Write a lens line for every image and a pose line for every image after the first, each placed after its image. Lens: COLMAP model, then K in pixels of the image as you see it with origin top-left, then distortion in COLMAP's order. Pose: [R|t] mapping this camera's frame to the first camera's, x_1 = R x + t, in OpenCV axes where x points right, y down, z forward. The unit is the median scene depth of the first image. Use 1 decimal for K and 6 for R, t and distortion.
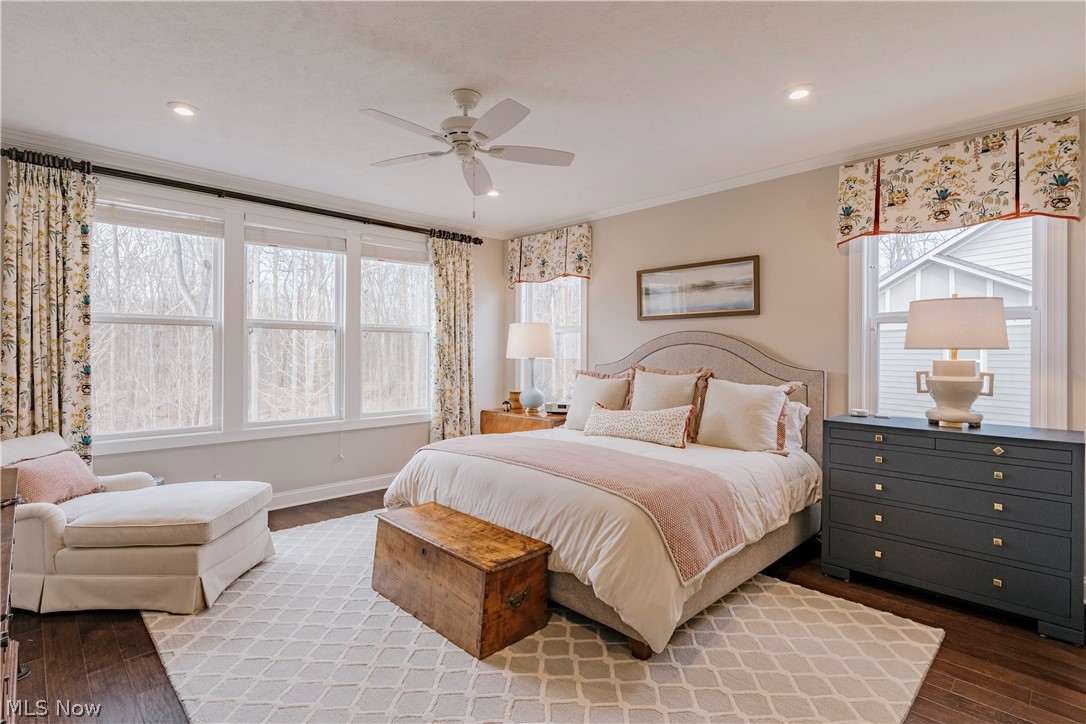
lens RADIAL K [[525.1, 0, 544.5], [0, 525.1, 356.2], [0, 0, 1]] dist [-0.018026, 0.000726]
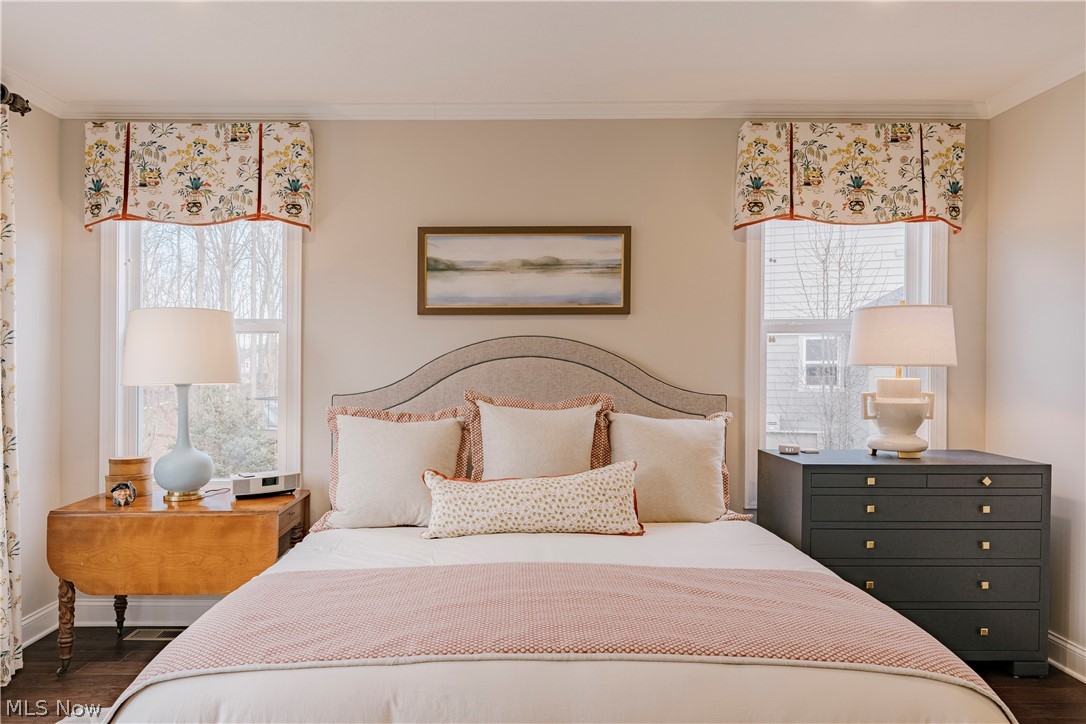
lens RADIAL K [[728.6, 0, 542.8], [0, 728.6, 361.5], [0, 0, 1]] dist [-0.006795, -0.002395]
pose [[0.705446, -0.004167, 0.708751, -0.337669], [0.008346, 0.999962, -0.002428, -0.016844], [-0.708714, 0.007628, 0.705454, 0.415843]]
